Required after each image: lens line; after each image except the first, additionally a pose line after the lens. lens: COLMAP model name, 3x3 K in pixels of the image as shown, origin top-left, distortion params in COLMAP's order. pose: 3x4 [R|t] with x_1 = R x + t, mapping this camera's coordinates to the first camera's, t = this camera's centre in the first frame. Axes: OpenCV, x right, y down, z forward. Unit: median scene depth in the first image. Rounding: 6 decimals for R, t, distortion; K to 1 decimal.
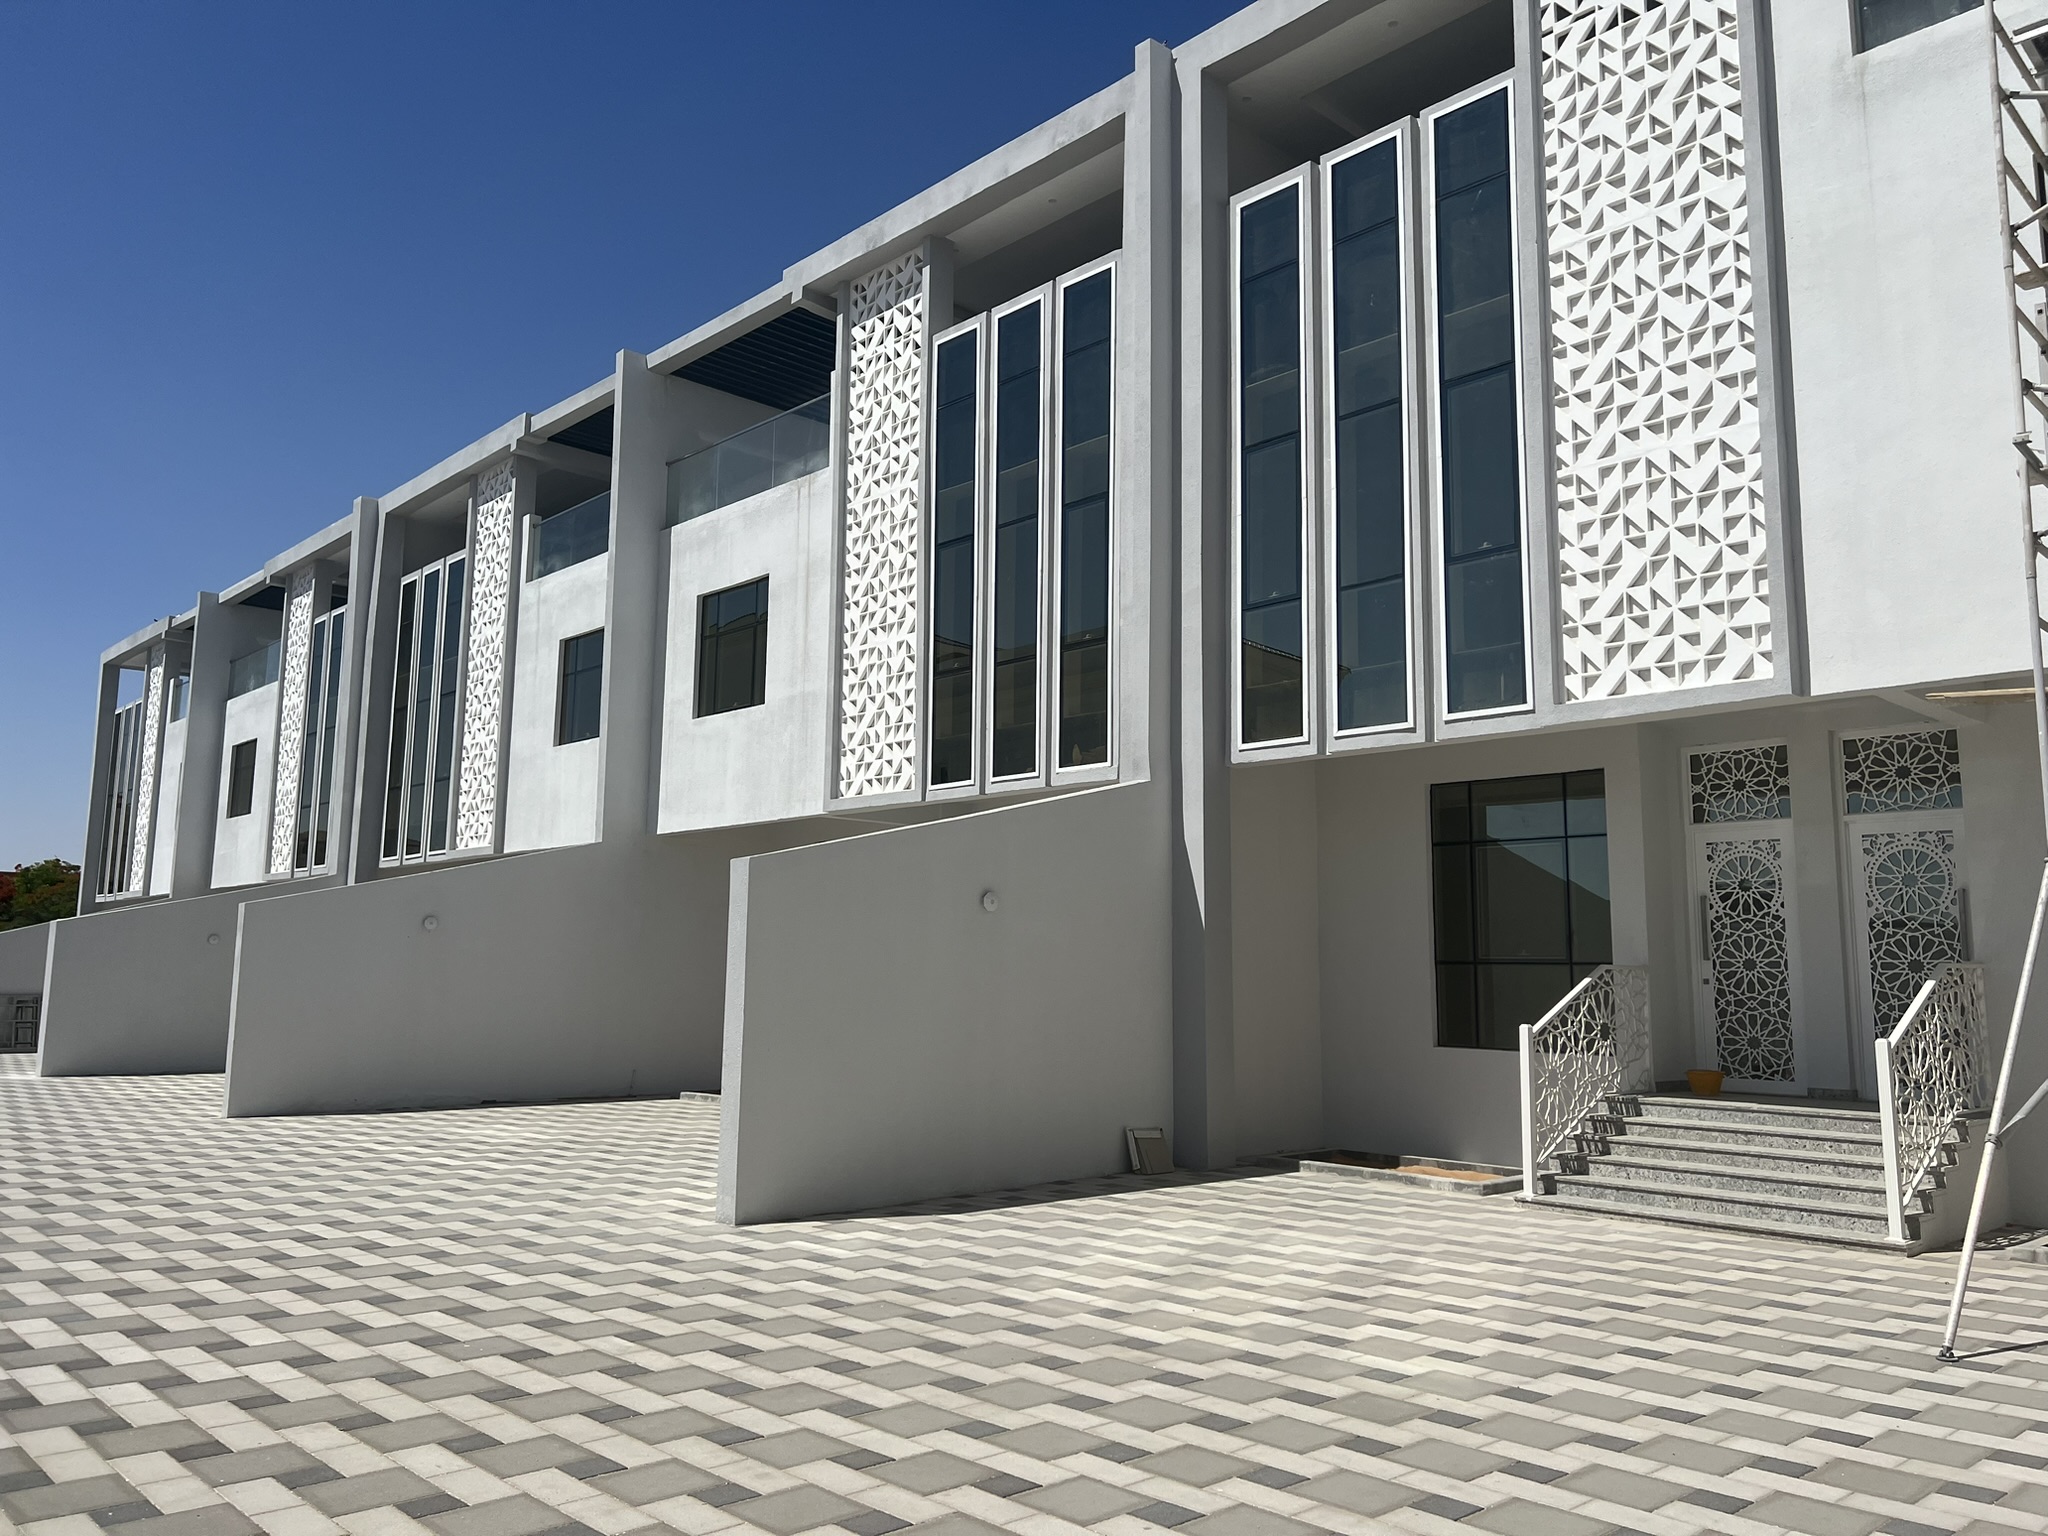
lens RADIAL K [[1551.5, 0, 1030.3], [0, 1551.5, 763.3], [0, 0, 1]] dist [0.038856, -0.034130]
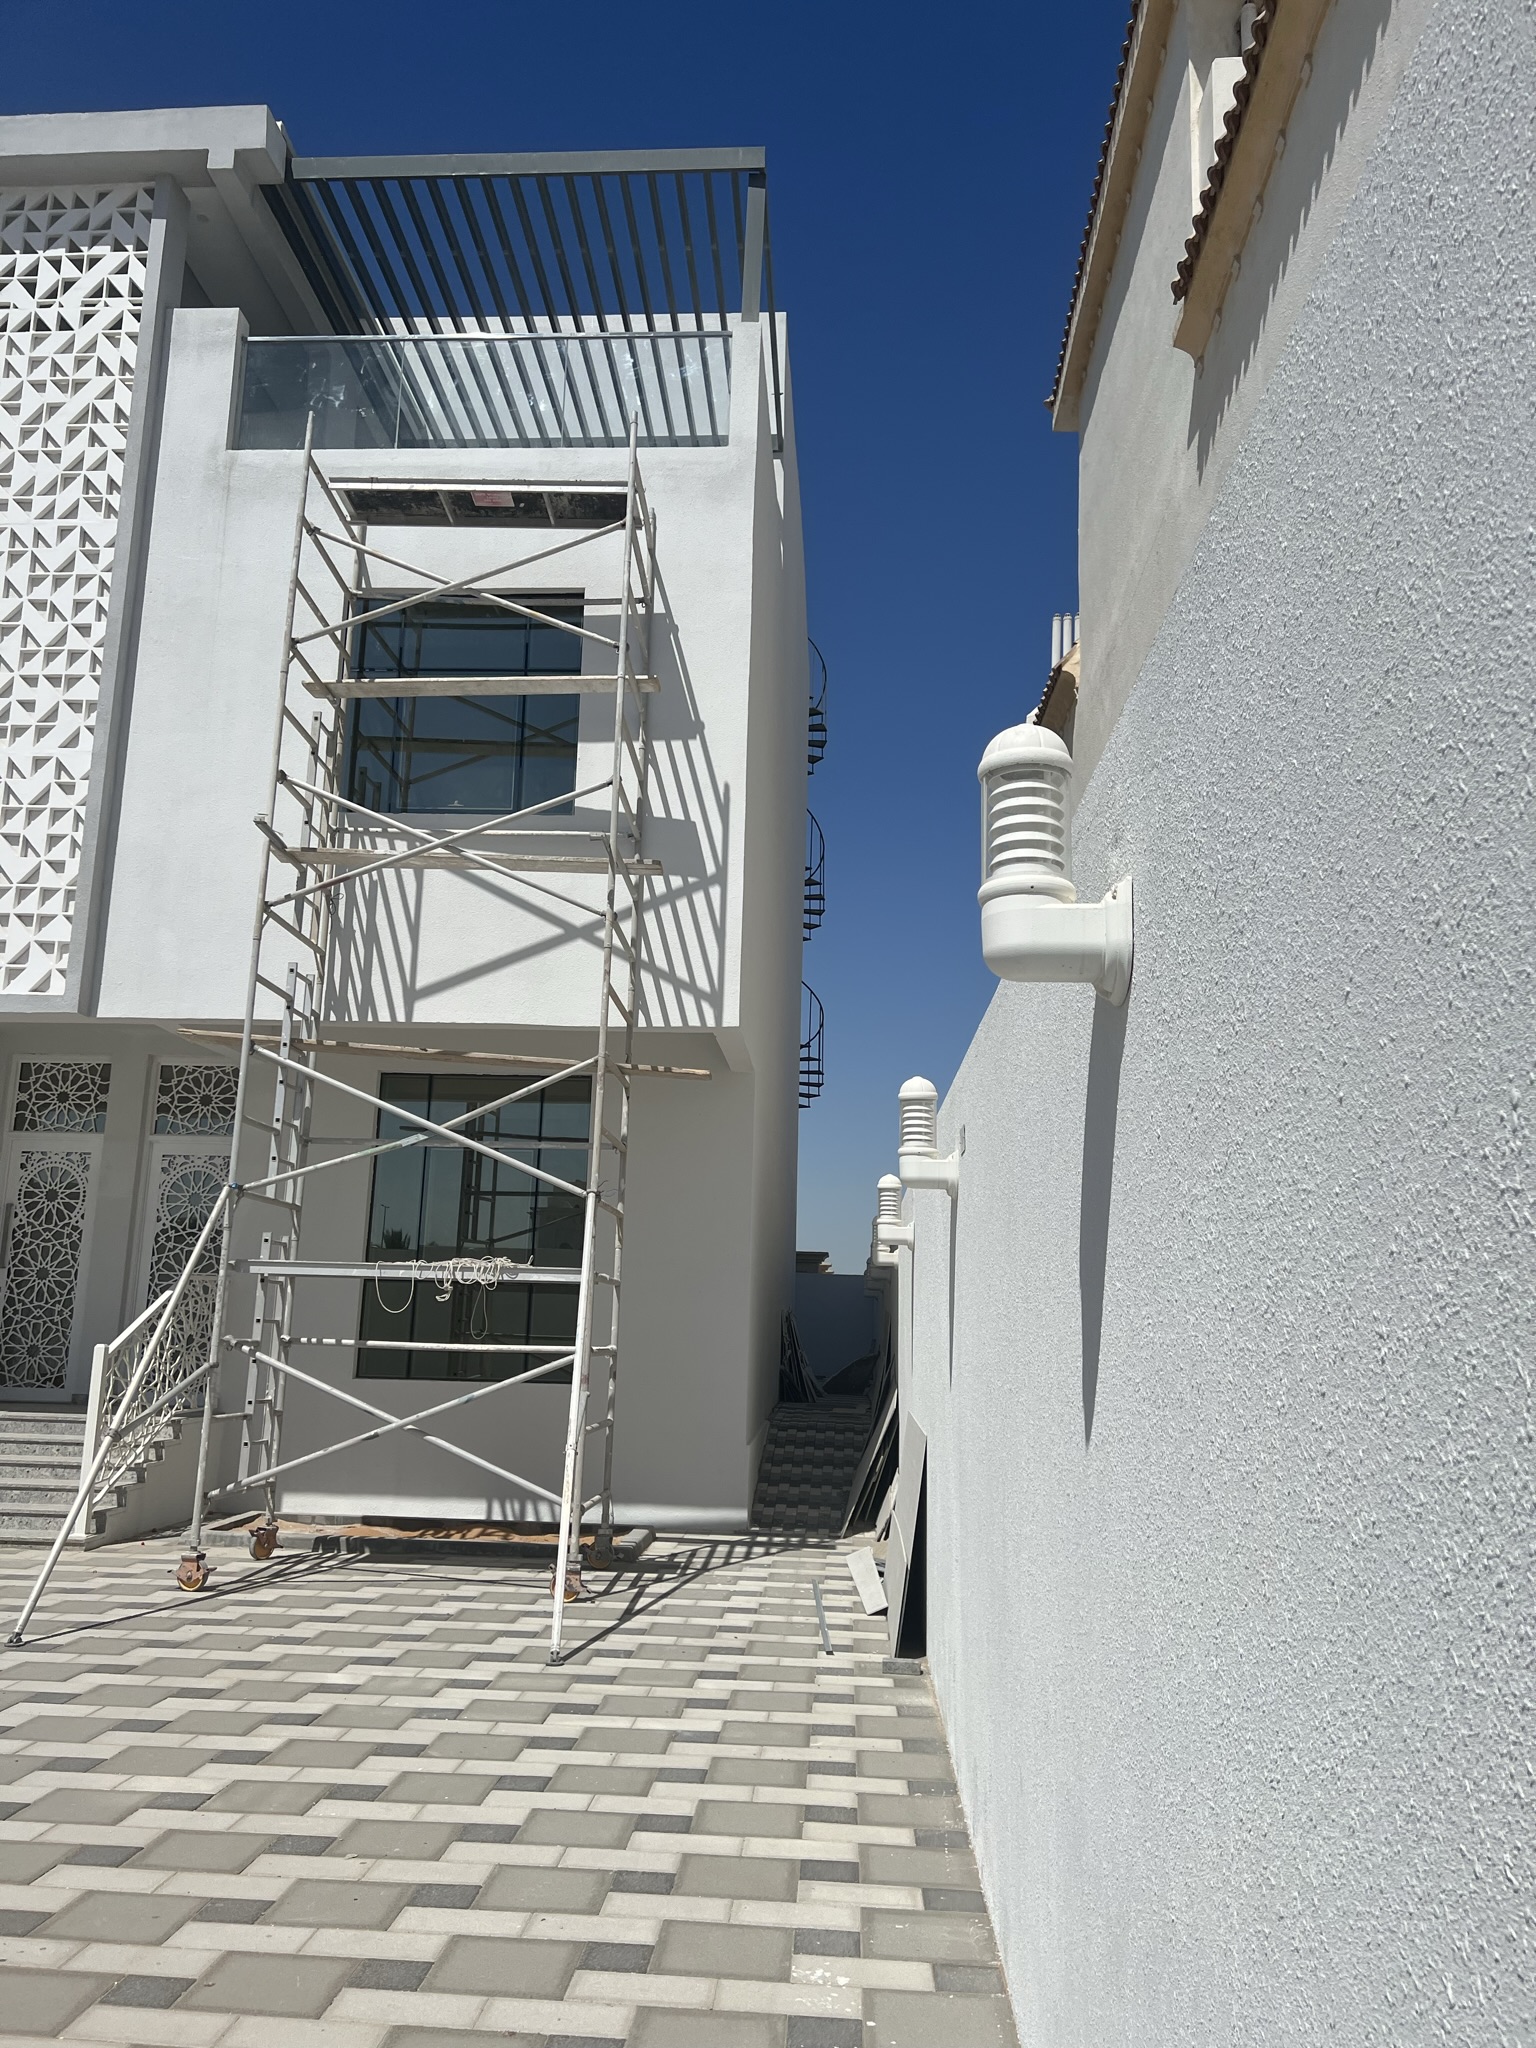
lens RADIAL K [[1551.5, 0, 768.6], [0, 1551.5, 1025.5], [0, 0, 1]] dist [0.038856, -0.034130]
pose [[0.730905, 0.135726, 0.668847, 0.115642], [-0.114522, 0.990521, -0.075854, -0.008977], [-0.672802, -0.021155, 0.739520, -0.074722]]
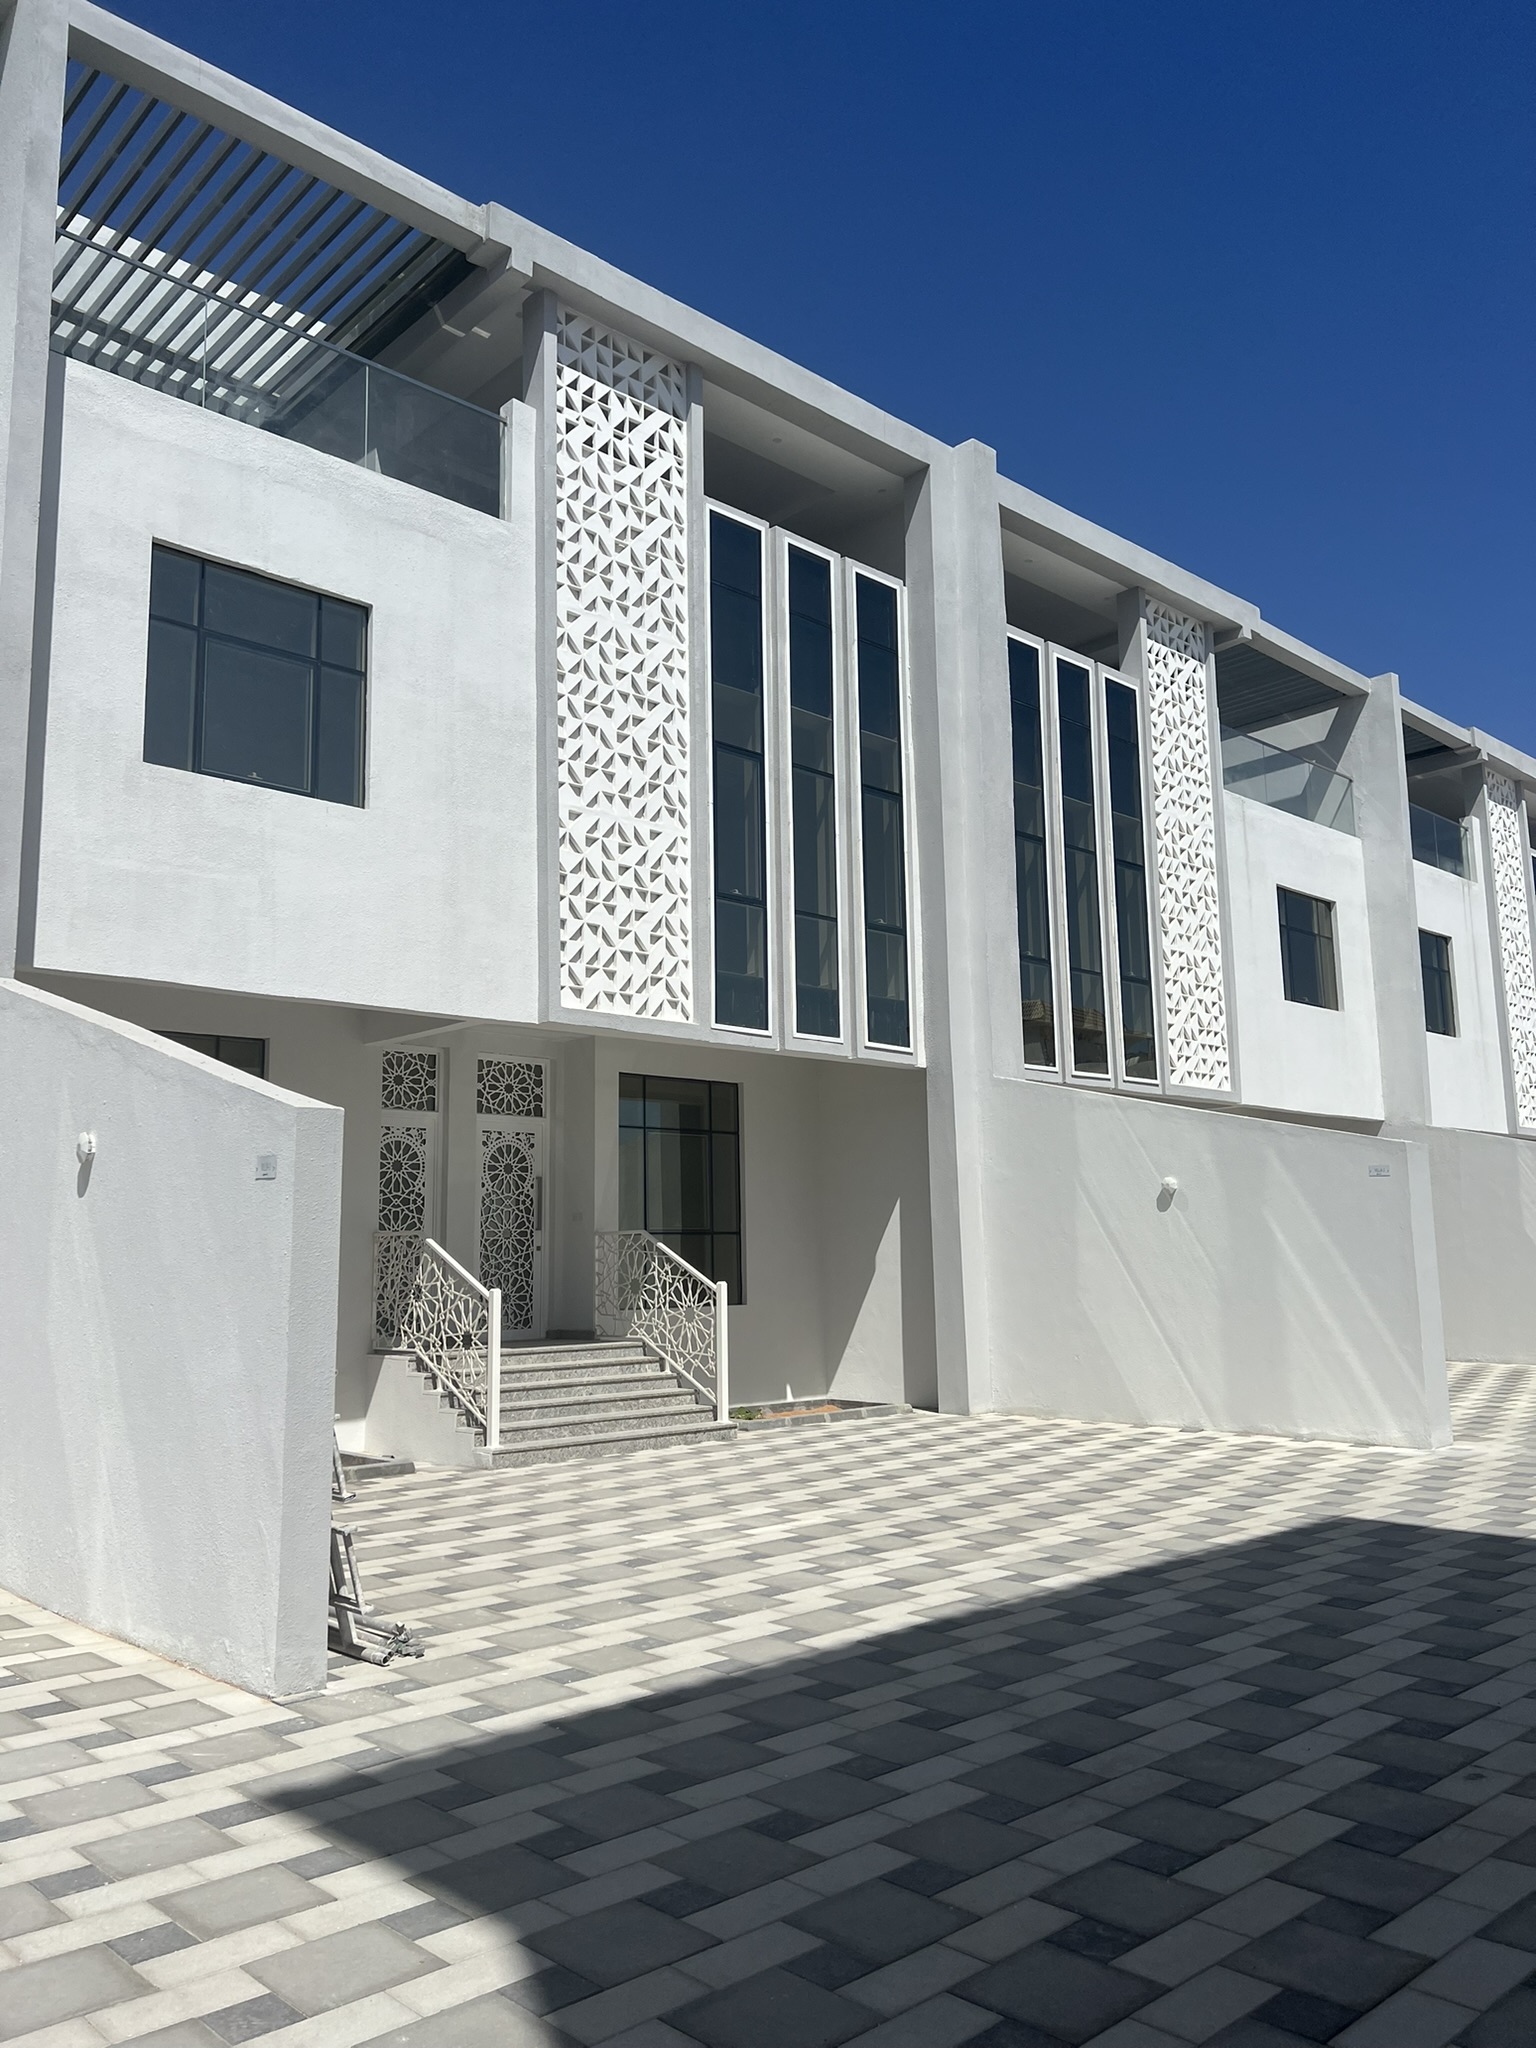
lens RADIAL K [[1551.5, 0, 784.6], [0, 1551.5, 1046.2], [0, 0, 1]] dist [0.038856, -0.034130]
pose [[-0.013636, 0.121379, 0.992513, -0.799223], [-0.129308, 0.984056, -0.122121, 0.110390], [-0.991511, -0.130005, 0.002276, 0.845862]]
